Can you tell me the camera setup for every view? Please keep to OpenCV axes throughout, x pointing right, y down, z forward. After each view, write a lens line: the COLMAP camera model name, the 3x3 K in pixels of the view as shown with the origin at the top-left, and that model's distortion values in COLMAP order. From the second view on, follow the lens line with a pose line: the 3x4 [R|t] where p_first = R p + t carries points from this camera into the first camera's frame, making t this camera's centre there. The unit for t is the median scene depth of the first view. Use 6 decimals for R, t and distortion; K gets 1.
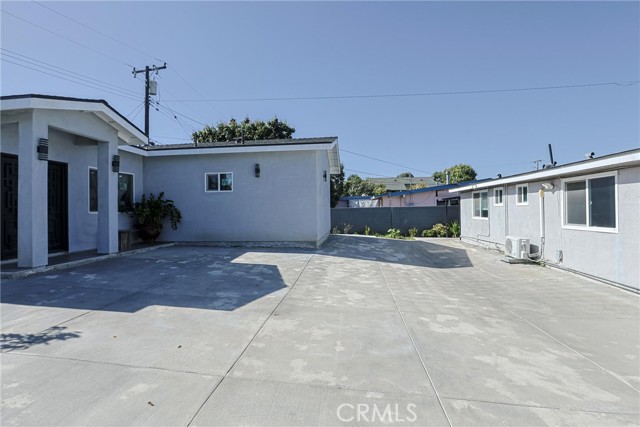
lens RADIAL K [[317.9, 0, 316.7], [0, 317.9, 207.4], [0, 0, 1]] dist [-0.059589, 0.023931]
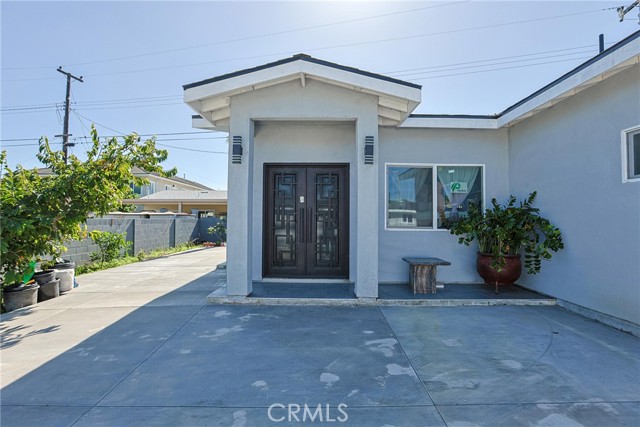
lens RADIAL K [[317.9, 0, 316.7], [0, 317.9, 207.4], [0, 0, 1]] dist [-0.059589, 0.023931]
pose [[0.089234, -0.027926, -0.995619, -0.034290], [-0.004303, 0.999587, -0.028423, -0.008785], [0.996001, 0.006820, 0.089077, 0.647738]]
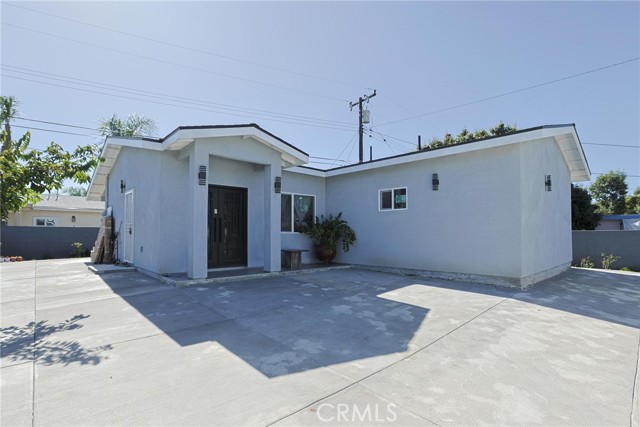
lens RADIAL K [[309.1, 0, 327.4], [0, 309.1, 223.7], [0, 0, 1]] dist [-0.058541, 0.023082]
pose [[0.760332, -0.007116, -0.649495, 0.109543], [-0.006092, 0.999818, -0.018086, 0.004090], [0.649506, 0.017708, 0.760150, 0.254037]]
